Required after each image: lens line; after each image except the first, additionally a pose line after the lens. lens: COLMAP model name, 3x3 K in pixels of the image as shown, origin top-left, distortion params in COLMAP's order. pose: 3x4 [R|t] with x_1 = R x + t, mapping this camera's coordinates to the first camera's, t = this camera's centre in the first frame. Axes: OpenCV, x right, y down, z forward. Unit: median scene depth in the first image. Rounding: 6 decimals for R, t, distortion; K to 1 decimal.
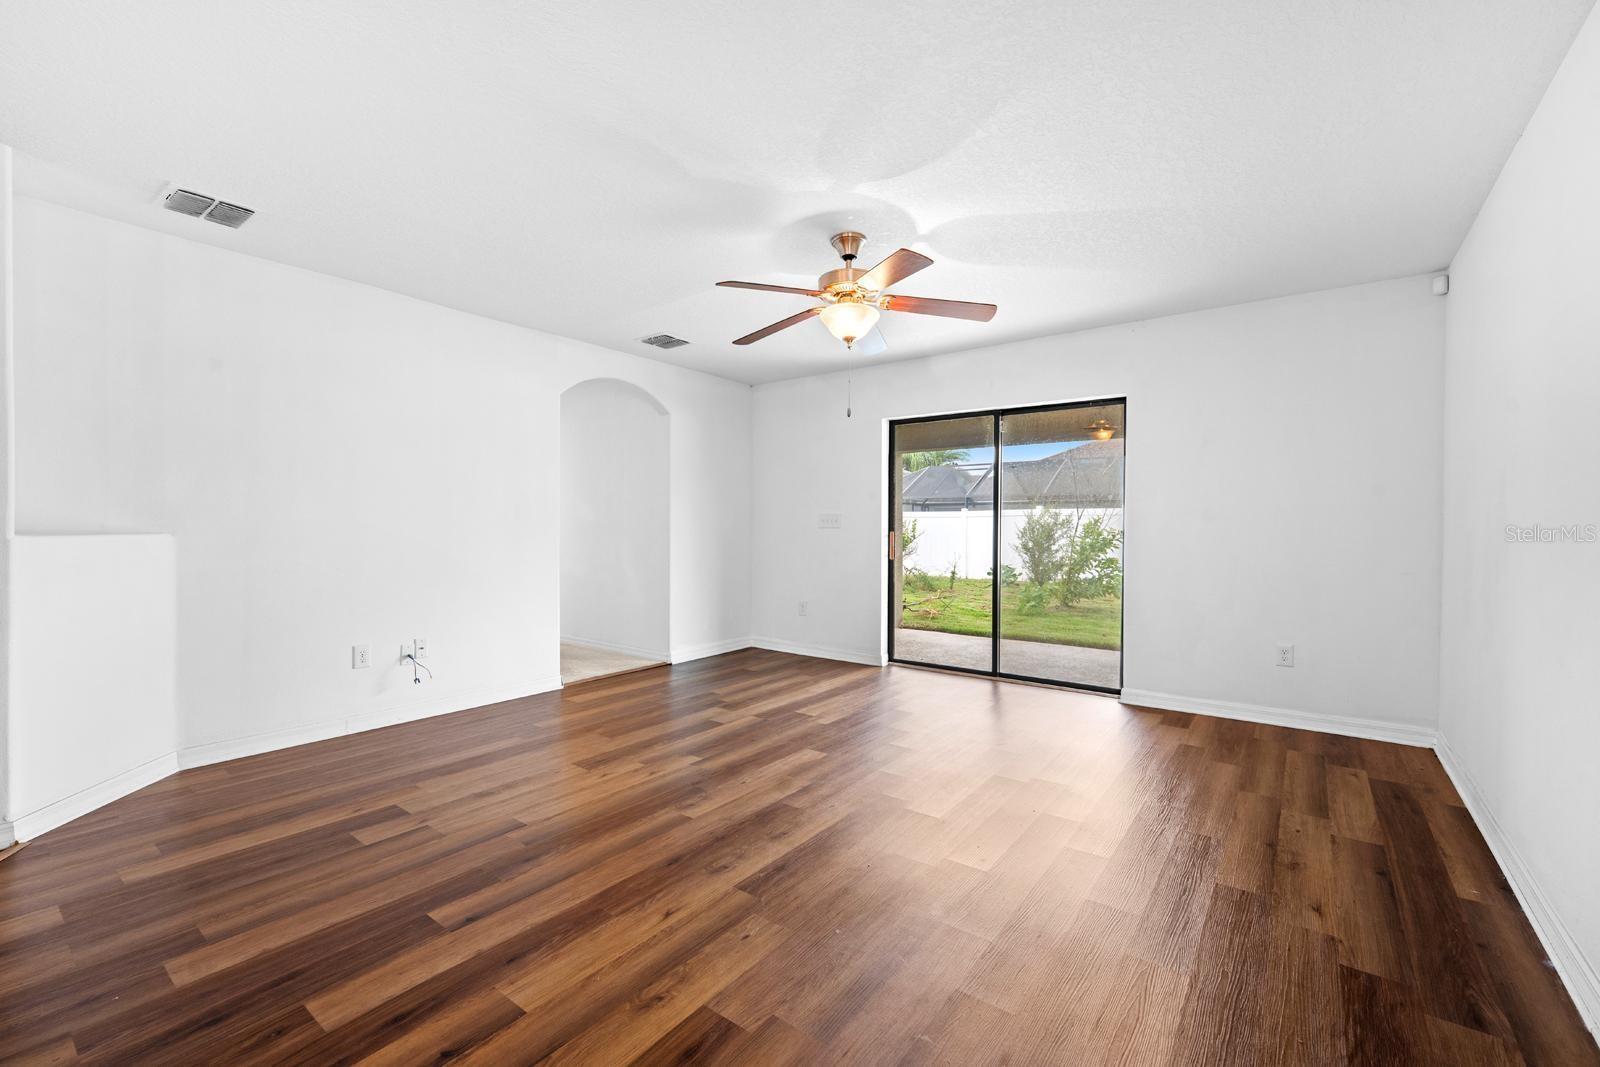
lens RADIAL K [[667.7, 0, 798.7], [0, 667.7, 535.9], [0, 0, 1]] dist [0.000662, -0.000163]
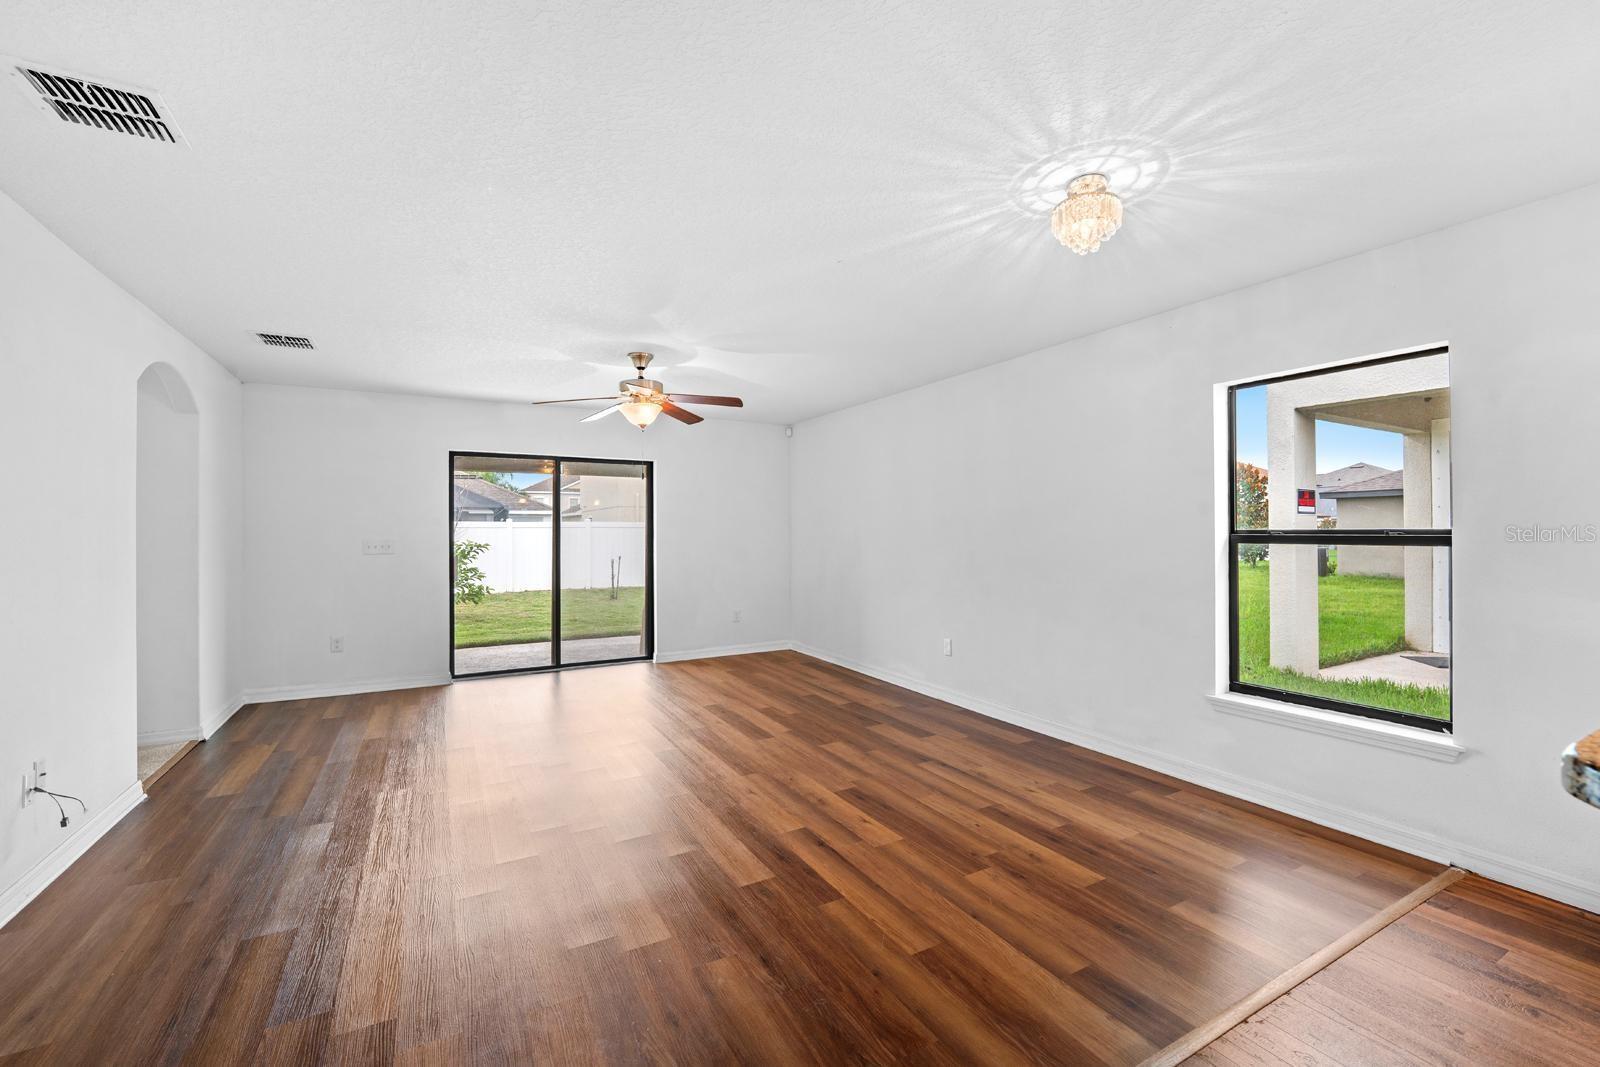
lens RADIAL K [[665.0, 0, 801.3], [0, 665.0, 527.1], [0, 0, 1]] dist [-0.003441, 0.000090]
pose [[0.406423, -0.001478, 0.913684, -0.840294], [0.018102, 0.999815, -0.006434, -0.048494], [-0.913506, 0.019154, 0.406374, 0.090323]]
